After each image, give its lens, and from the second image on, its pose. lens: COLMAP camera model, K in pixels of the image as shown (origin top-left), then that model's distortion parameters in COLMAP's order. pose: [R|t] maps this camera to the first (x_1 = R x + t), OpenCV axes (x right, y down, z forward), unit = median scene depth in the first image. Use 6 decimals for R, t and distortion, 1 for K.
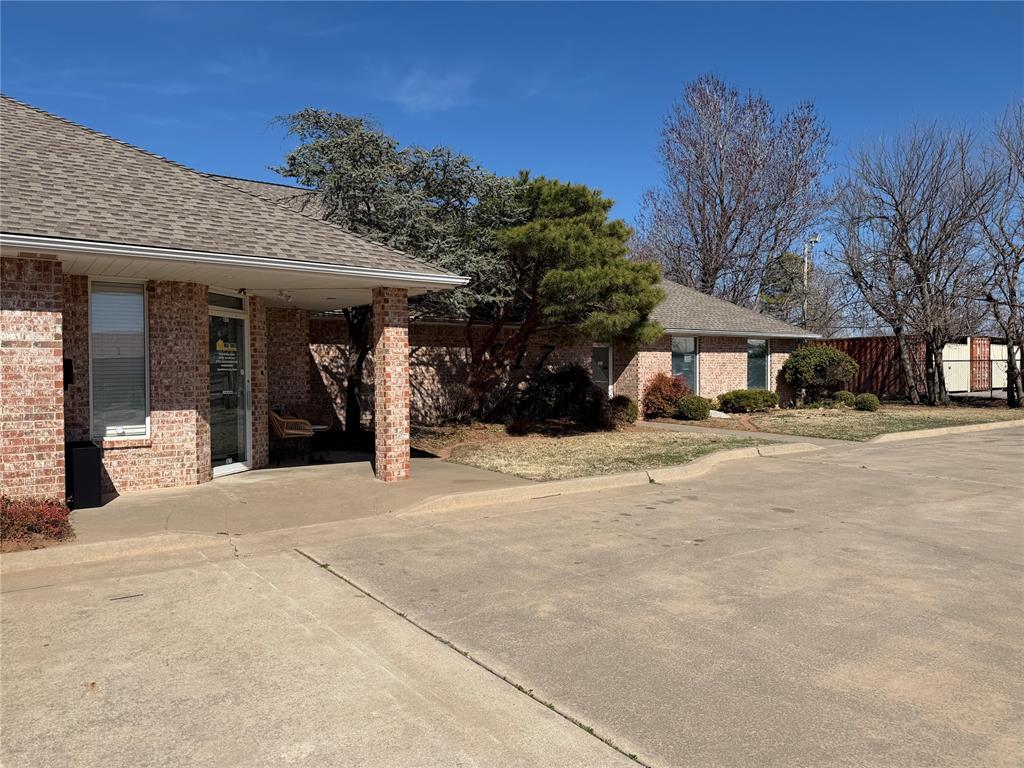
lens RADIAL K [[716.4, 0, 511.9], [0, 716.4, 384.5], [0, 0, 1]] dist [0.056498, -0.000231]
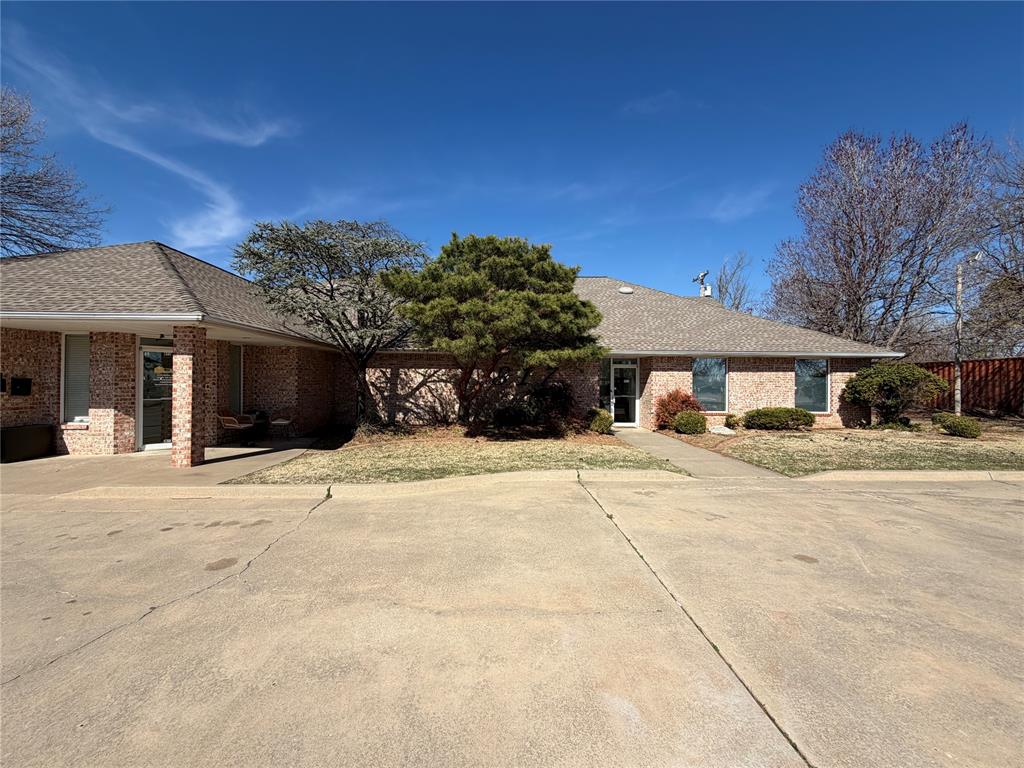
lens RADIAL K [[407.8, 0, 512.0], [0, 407.8, 383.6], [0, 0, 1]] dist [-0.001386, 0.000084]
pose [[0.827059, 0.009062, -0.562043, 0.450443], [-0.020304, 0.999699, -0.013760, -0.015326], [0.561749, 0.022792, 0.826994, 0.402073]]
